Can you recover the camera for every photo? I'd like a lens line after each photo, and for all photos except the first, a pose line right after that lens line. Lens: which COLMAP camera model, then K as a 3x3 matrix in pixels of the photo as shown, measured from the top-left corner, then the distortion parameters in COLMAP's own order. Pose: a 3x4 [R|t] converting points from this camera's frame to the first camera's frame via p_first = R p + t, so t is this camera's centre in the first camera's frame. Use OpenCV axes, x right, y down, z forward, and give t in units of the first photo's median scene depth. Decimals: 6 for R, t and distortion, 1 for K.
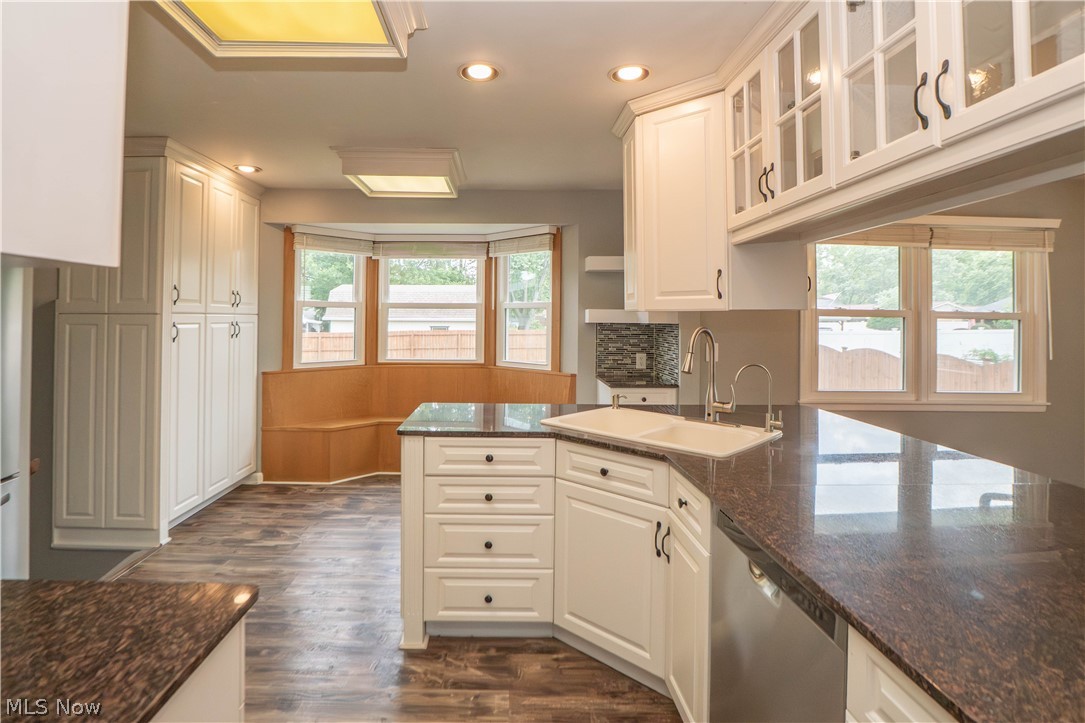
lens RADIAL K [[555.2, 0, 543.7], [0, 555.2, 316.0], [0, 0, 1]] dist [-0.016009, -0.000168]
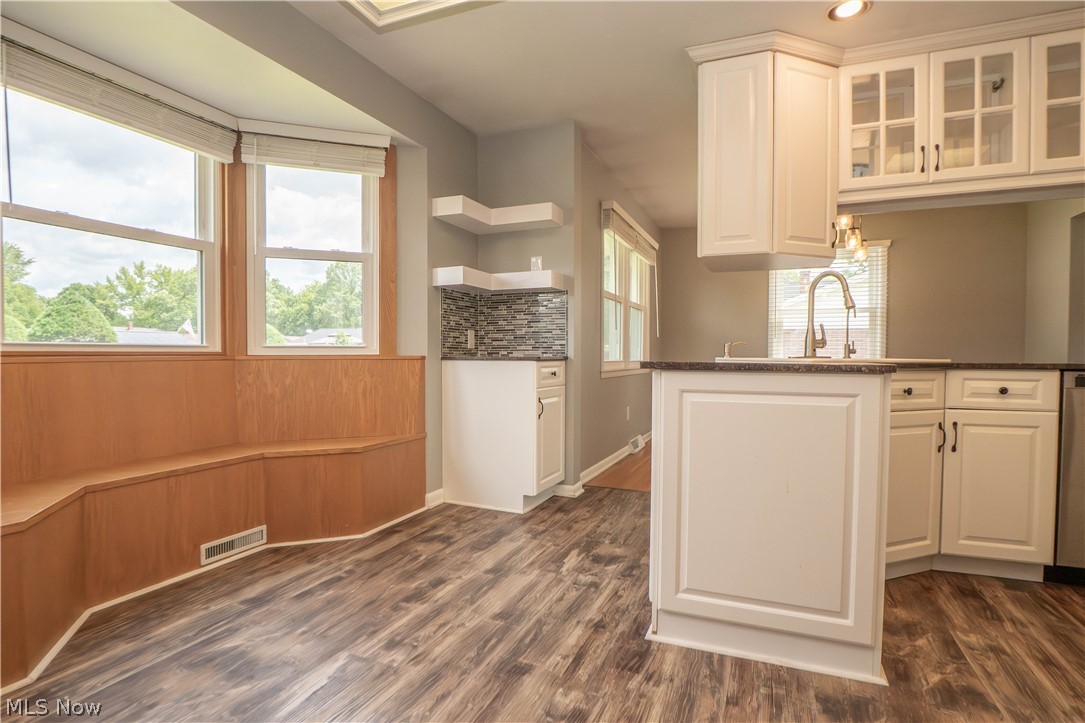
lens RADIAL K [[541.7, 0, 547.4], [0, 541.7, 362.4], [0, 0, 1]] dist [-0.025775, 0.001093]
pose [[0.437478, -0.028102, 0.898790, -0.508533], [0.001922, 0.999539, 0.030316, 0.092007], [-0.899227, -0.011535, 0.437330, 0.545649]]
